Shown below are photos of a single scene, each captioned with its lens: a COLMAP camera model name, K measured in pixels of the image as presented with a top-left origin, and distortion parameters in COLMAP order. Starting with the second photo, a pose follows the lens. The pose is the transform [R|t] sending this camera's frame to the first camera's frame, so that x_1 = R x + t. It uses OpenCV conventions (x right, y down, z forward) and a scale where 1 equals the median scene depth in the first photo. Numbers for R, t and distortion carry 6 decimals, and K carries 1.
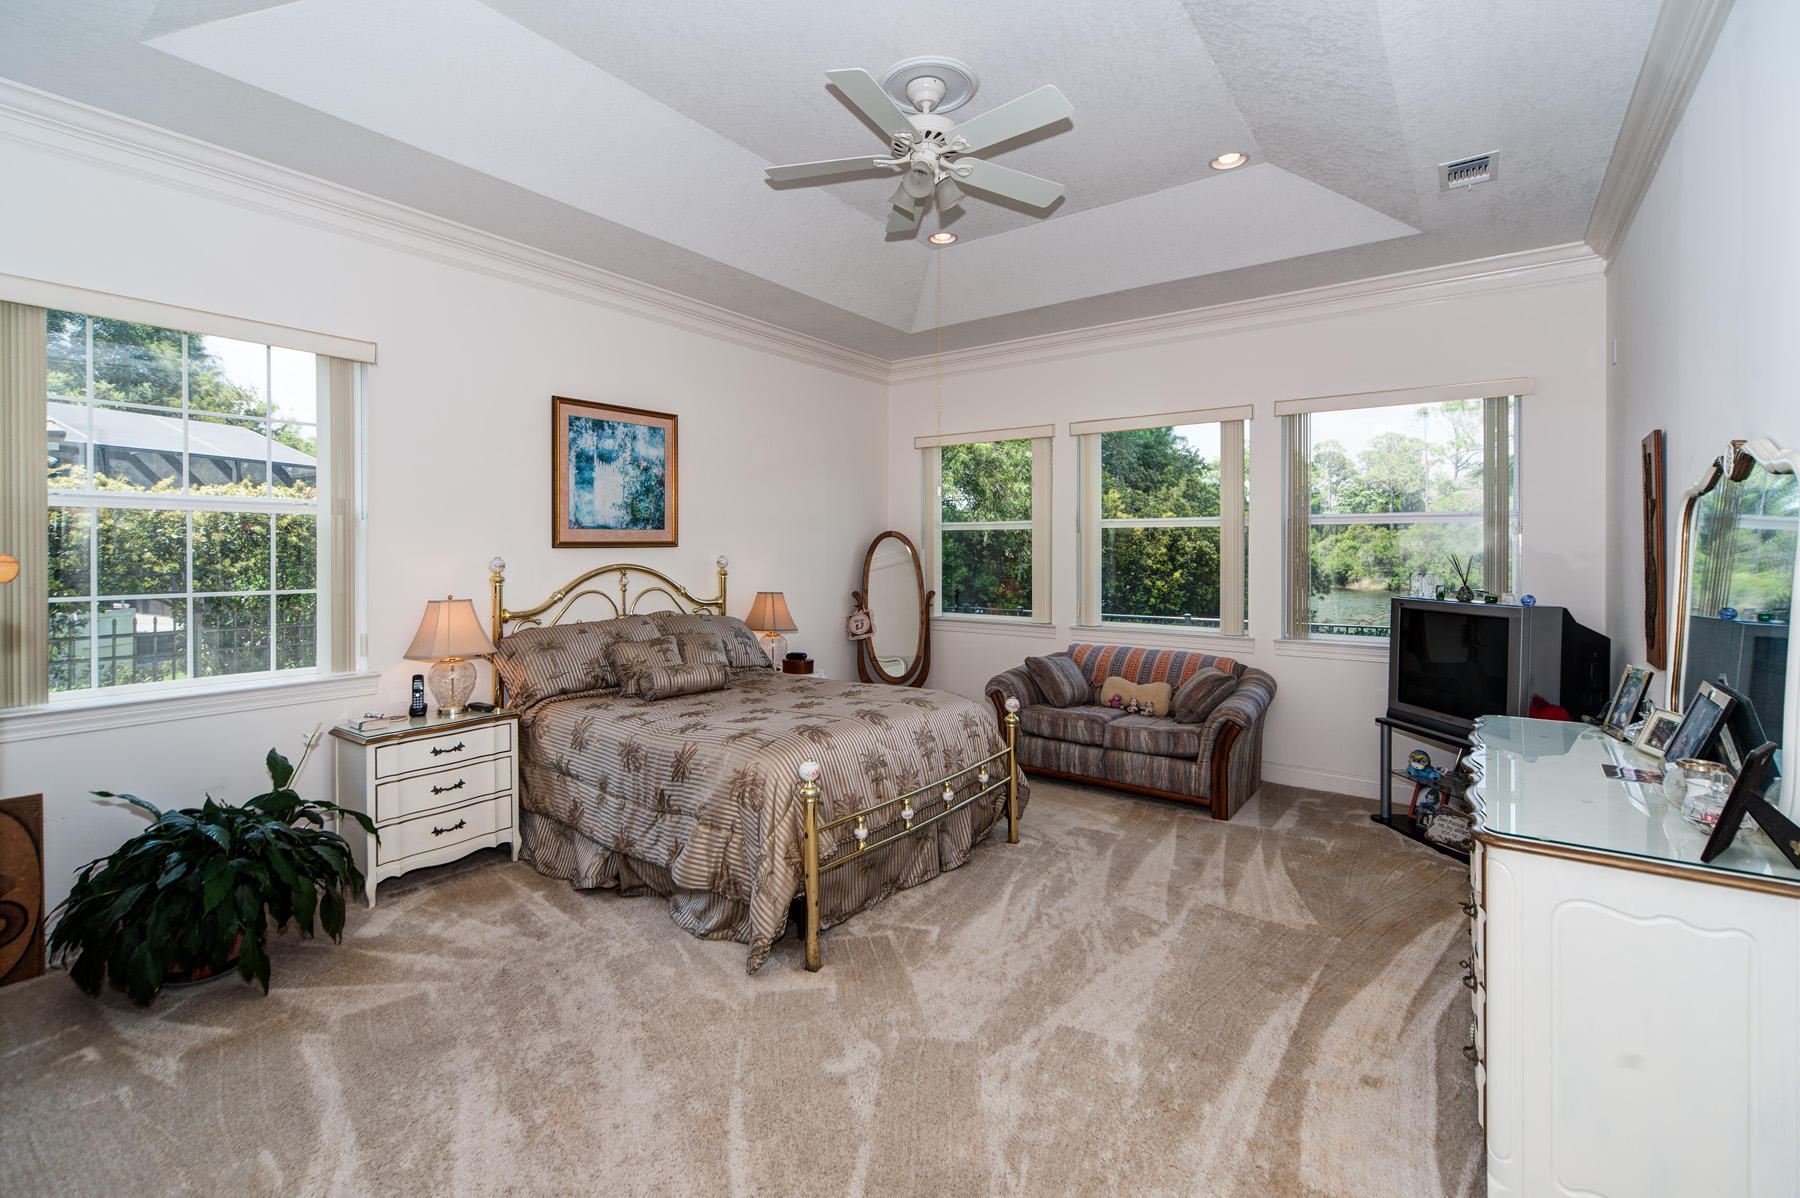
lens RADIAL K [[816.7, 0, 894.9], [0, 816.7, 541.0], [0, 0, 1]] dist [0.000279, 0.000060]
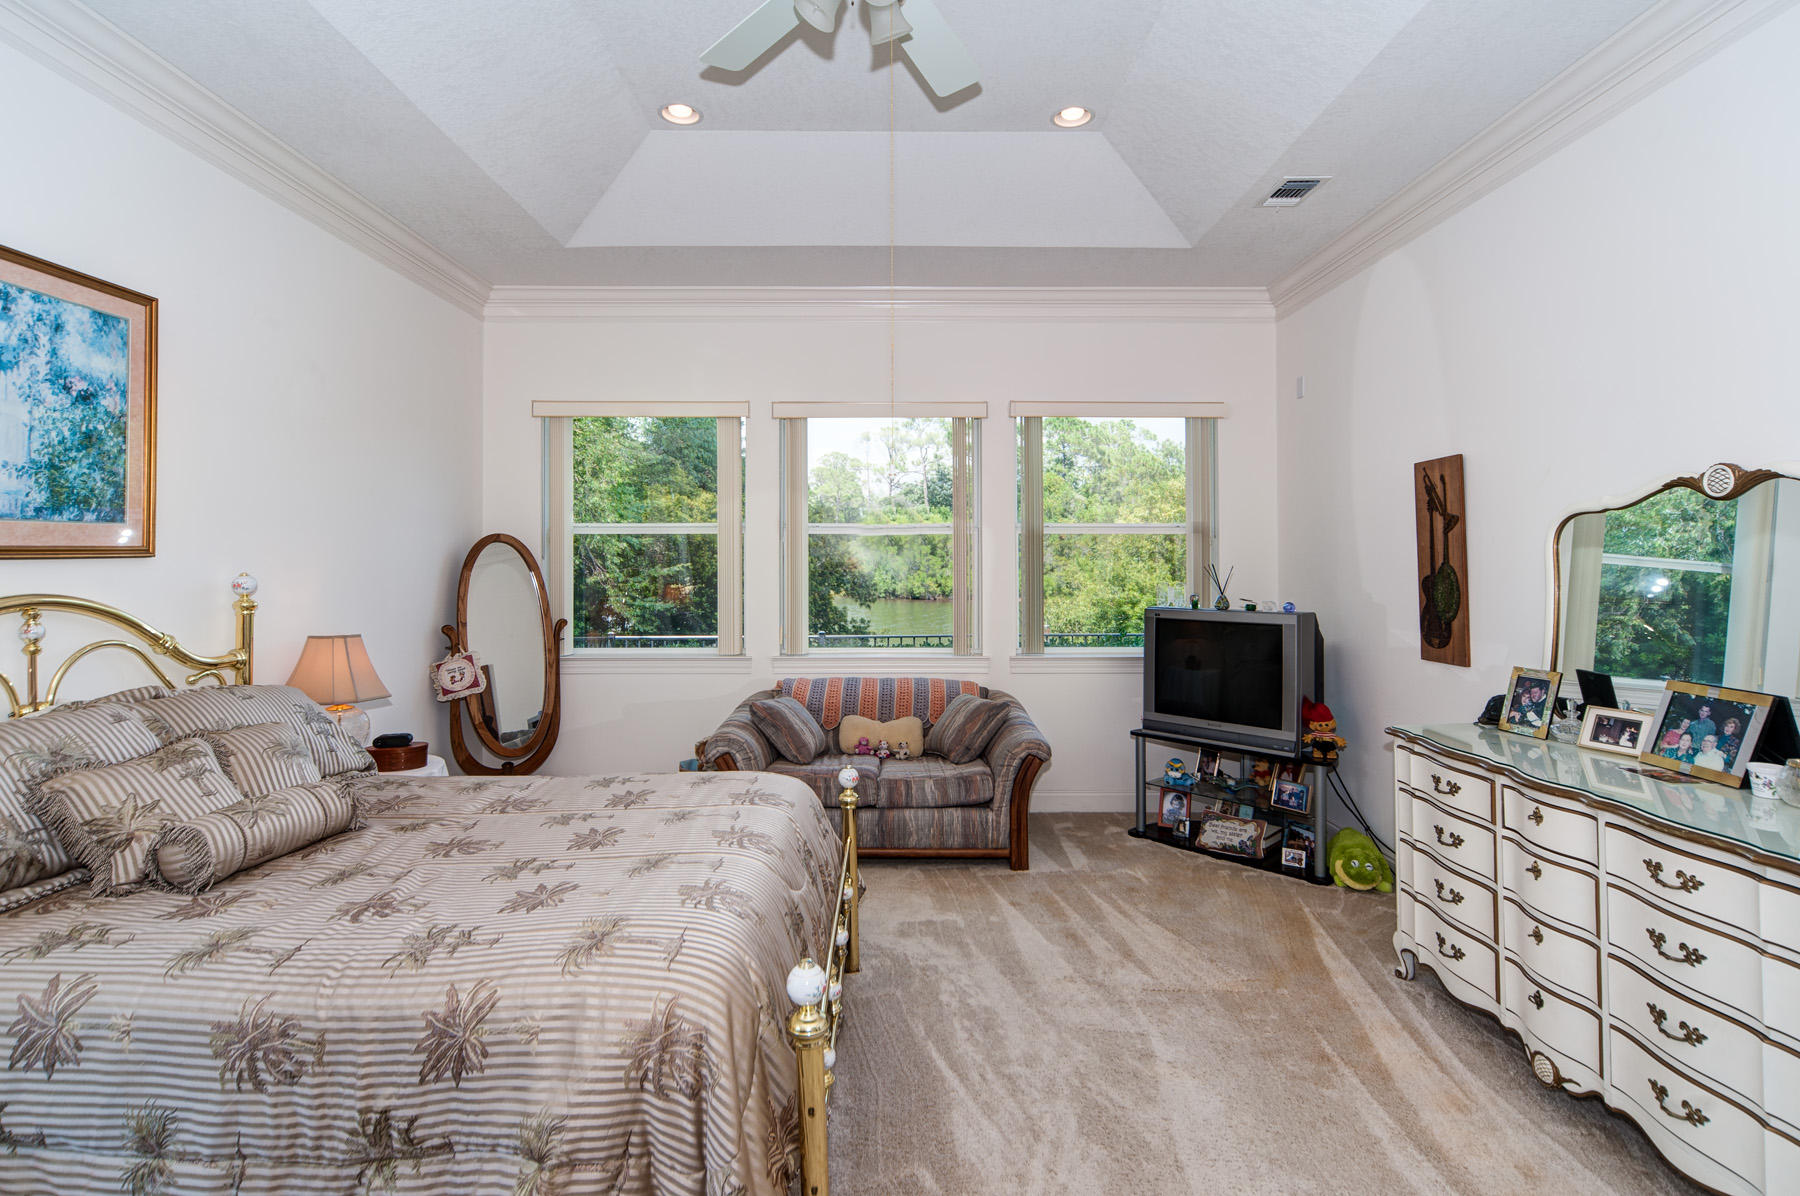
lens RADIAL K [[865.2, 0, 924.5], [0, 865.2, 538.5], [0, 0, 1]] dist [-0.001087, -0.000399]
pose [[0.792343, 0.012684, 0.609944, -0.228905], [-0.004783, 0.999882, -0.014580, 0.001289], [-0.610057, 0.008635, 0.792311, 0.300870]]
